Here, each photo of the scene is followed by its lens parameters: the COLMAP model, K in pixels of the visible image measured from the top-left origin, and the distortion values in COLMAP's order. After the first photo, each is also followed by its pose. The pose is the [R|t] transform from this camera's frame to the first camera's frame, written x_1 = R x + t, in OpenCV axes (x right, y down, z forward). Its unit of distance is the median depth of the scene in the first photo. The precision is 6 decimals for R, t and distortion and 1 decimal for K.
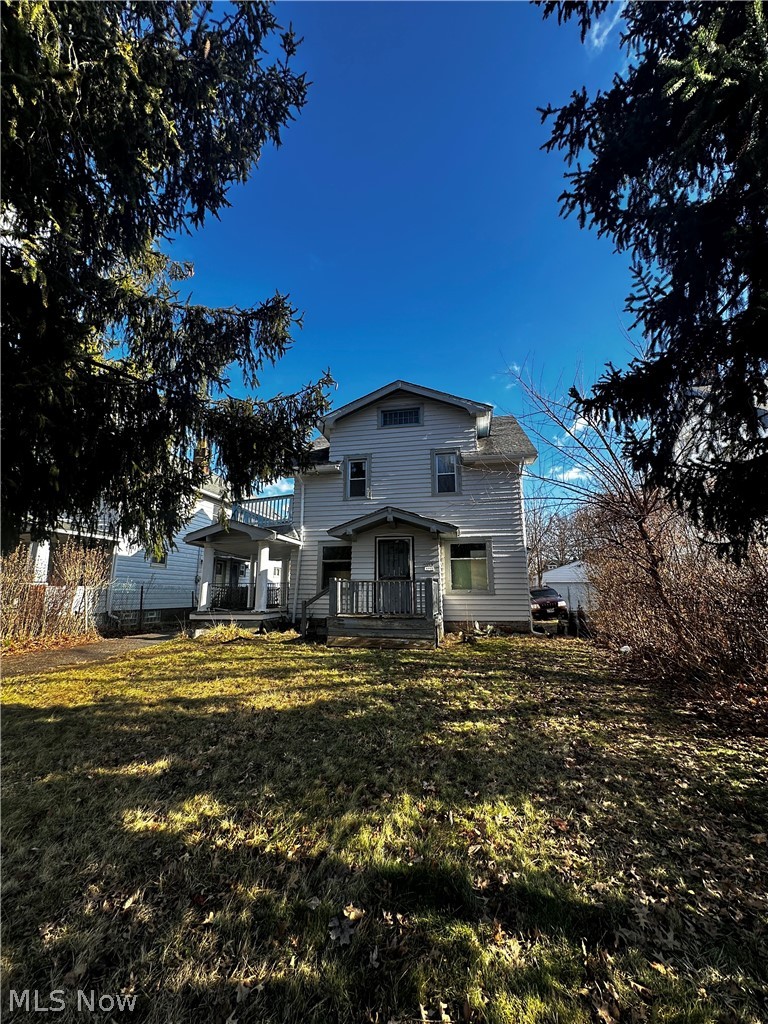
lens RADIAL K [[408.1, 0, 384.0], [0, 408.1, 512.0], [0, 0, 1]] dist [-0.002305, 0.000336]
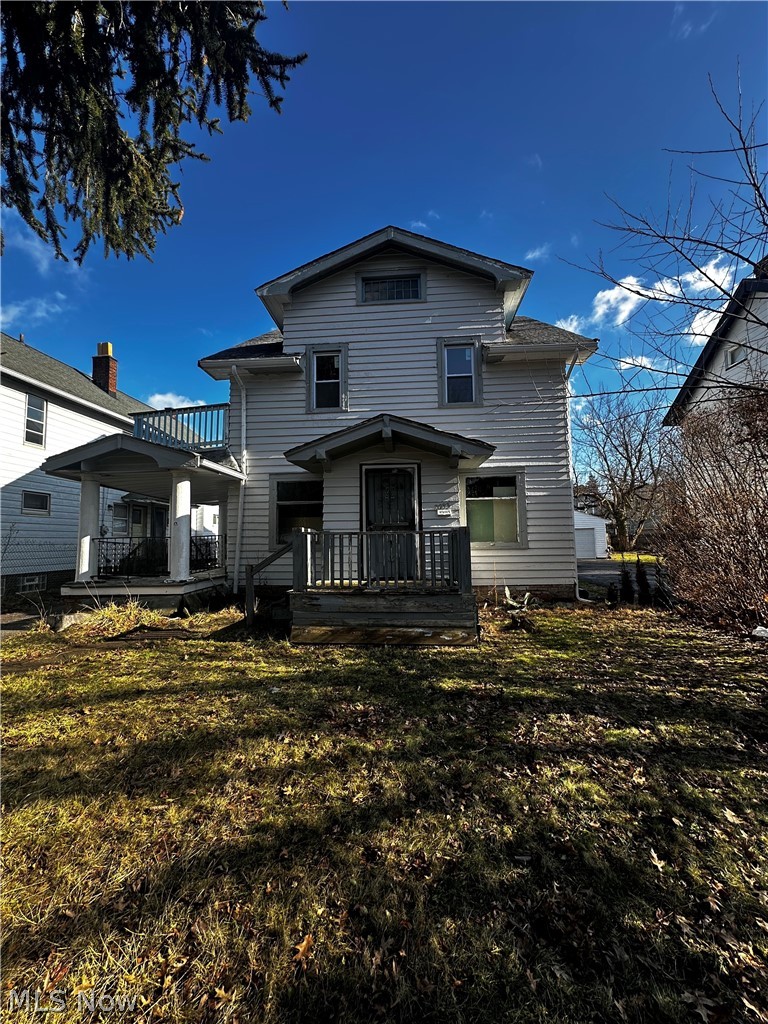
lens RADIAL K [[408.1, 0, 384.0], [0, 408.1, 512.0], [0, 0, 1]] dist [-0.002305, 0.000336]
pose [[0.992687, -0.004926, 0.120614, -0.058940], [-0.010428, 0.991932, 0.126343, 0.050683], [-0.120263, -0.126677, 0.984627, 0.327421]]
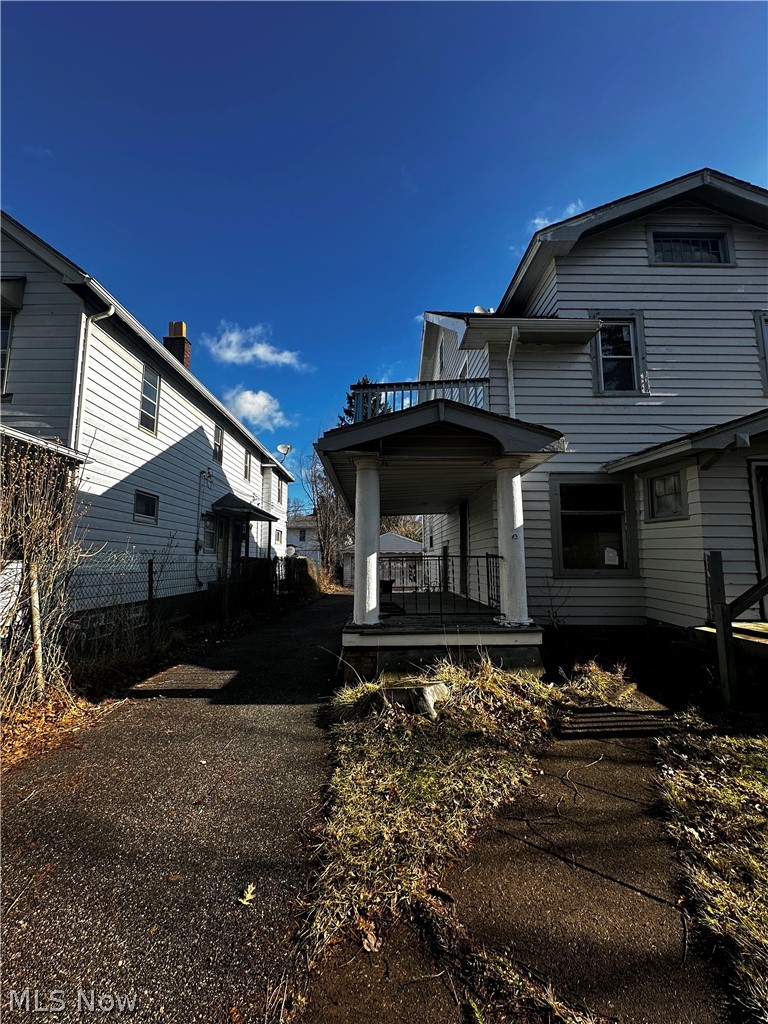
lens RADIAL K [[408.1, 0, 384.0], [0, 408.1, 512.0], [0, 0, 1]] dist [-0.002305, 0.000336]
pose [[0.978024, 0.025678, 0.206907, -0.496614], [-0.041583, 0.996473, 0.072888, 0.097979], [-0.204306, -0.079889, 0.975642, 0.586672]]
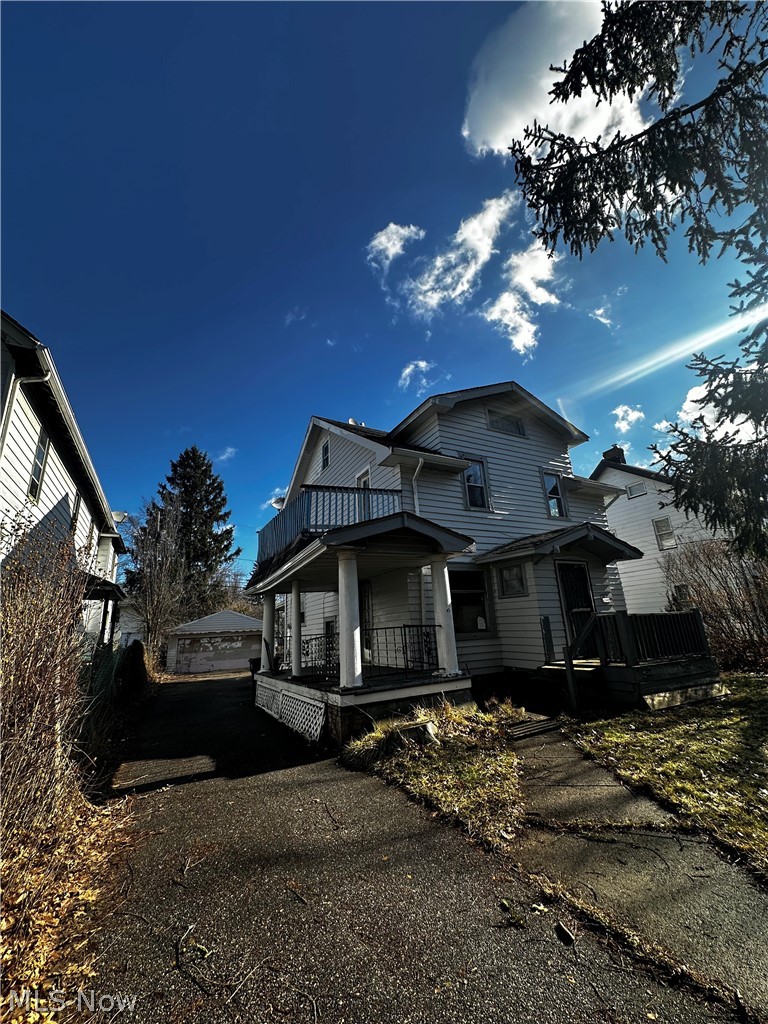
lens RADIAL K [[408.1, 0, 384.0], [0, 408.1, 512.0], [0, 0, 1]] dist [-0.002305, 0.000336]
pose [[0.777810, 0.137203, 0.613341, -0.723371], [-0.069952, 0.988716, -0.132464, 0.091826], [-0.624595, 0.060128, 0.778631, 0.553906]]
